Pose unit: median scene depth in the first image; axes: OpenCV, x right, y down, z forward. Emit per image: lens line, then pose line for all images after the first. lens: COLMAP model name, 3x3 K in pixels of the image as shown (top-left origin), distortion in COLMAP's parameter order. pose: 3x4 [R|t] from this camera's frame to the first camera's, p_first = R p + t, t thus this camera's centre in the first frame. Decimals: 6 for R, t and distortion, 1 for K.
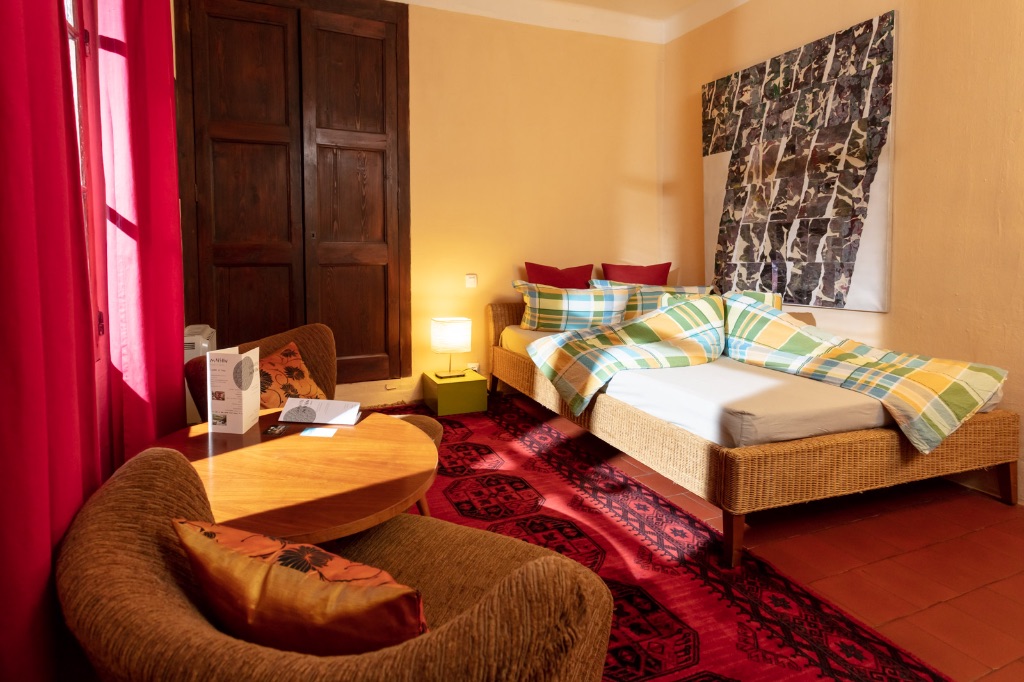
lens RADIAL K [[505.6, 0, 459.3], [0, 505.6, 290.7], [0, 0, 1]] dist [0.004537, 0.000202]
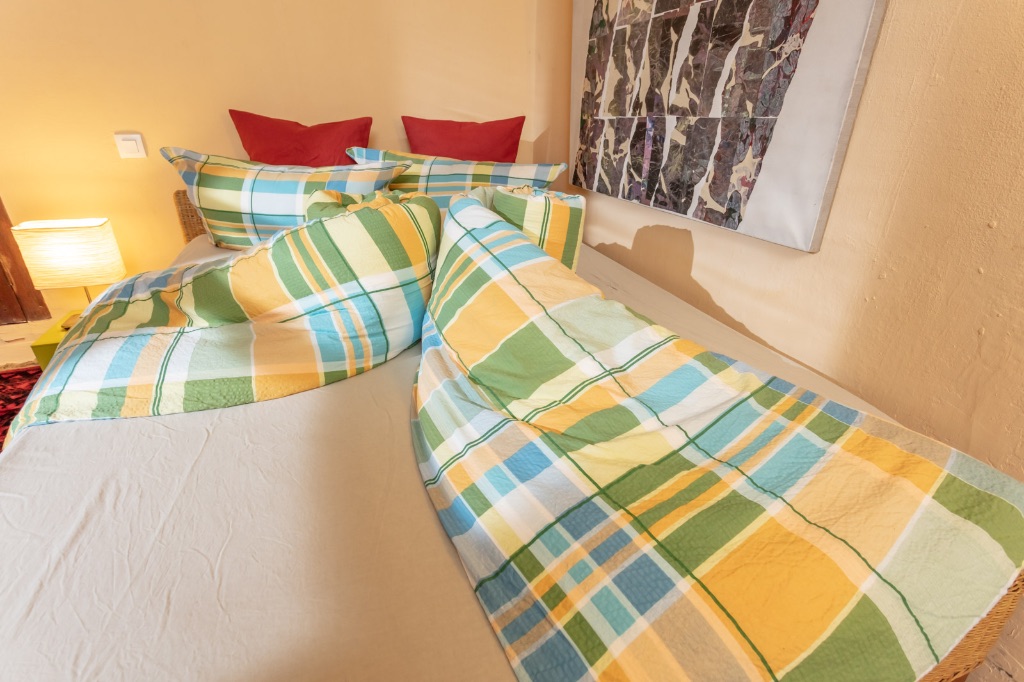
lens RADIAL K [[482.7, 0, 513.0], [0, 482.7, 349.4], [0, 0, 1]] dist [0.003181, 0.000259]
pose [[0.998487, -0.006610, 0.054584, 0.528337], [-0.014625, 0.925055, 0.379552, -0.027221], [-0.053003, -0.379776, 0.923559, 0.565723]]
